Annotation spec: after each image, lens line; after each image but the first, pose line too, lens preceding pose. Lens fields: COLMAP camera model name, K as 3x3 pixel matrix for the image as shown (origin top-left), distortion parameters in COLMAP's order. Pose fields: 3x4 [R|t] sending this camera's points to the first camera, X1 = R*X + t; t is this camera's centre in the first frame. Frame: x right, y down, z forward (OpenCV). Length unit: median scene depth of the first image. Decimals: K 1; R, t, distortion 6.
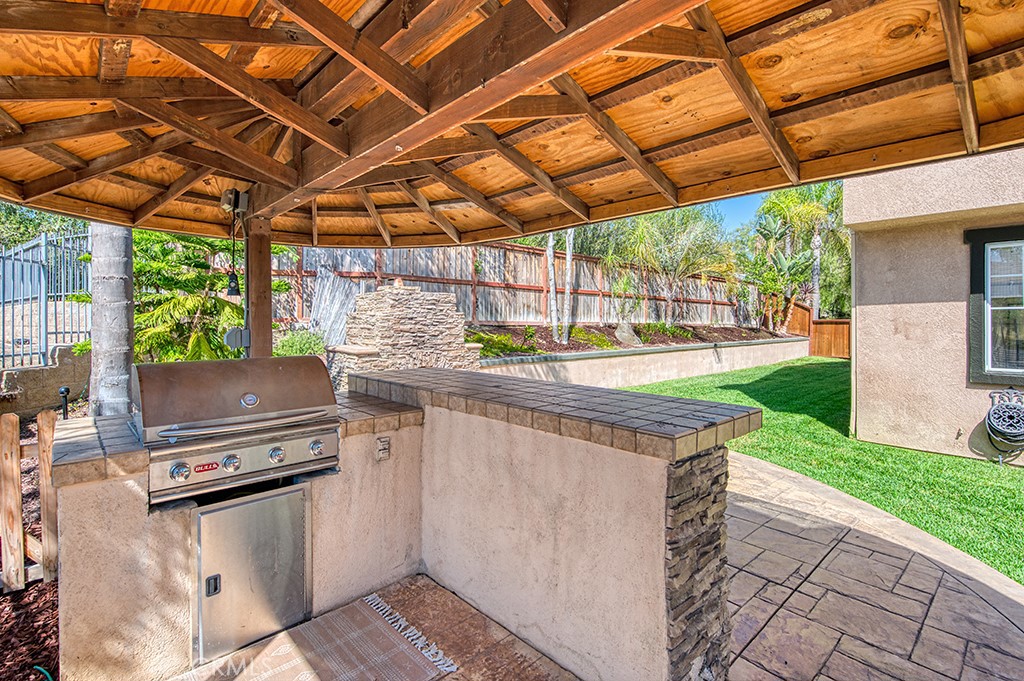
lens RADIAL K [[478.4, 0, 505.3], [0, 478.4, 319.6], [0, 0, 1]] dist [0.001111, 0.000064]
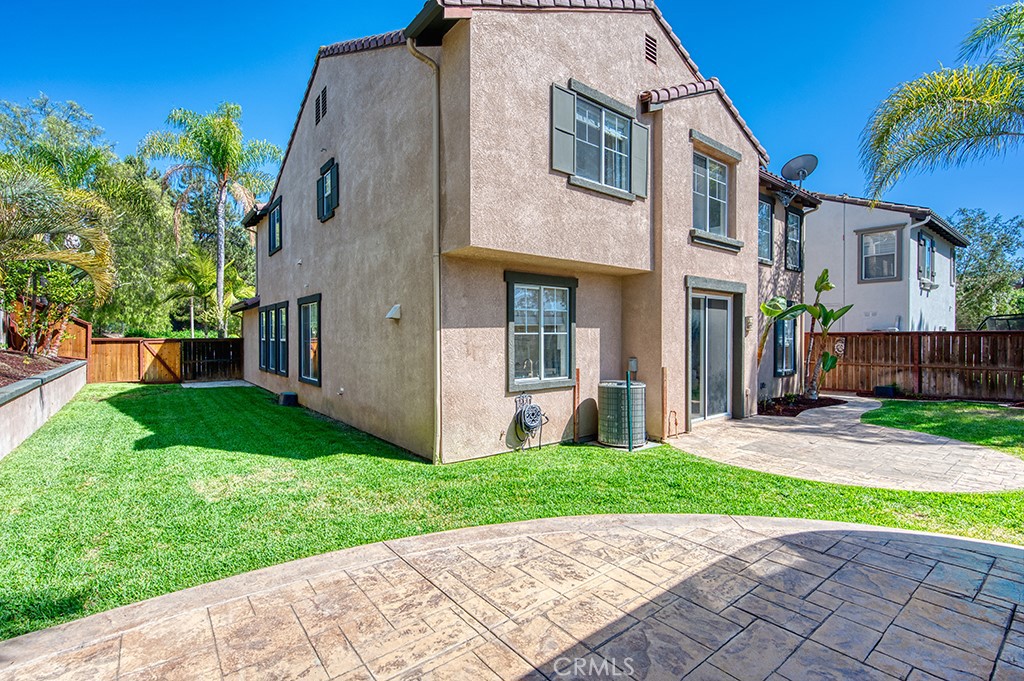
lens RADIAL K [[455.4, 0, 512.0], [0, 455.4, 340.5], [0, 0, 1]] dist [0.001801, -0.000085]
pose [[0.093695, -0.009234, 0.995558, -0.213221], [-0.001705, 0.999954, 0.009435, -0.015851], [-0.995600, -0.002582, 0.093675, 0.868731]]
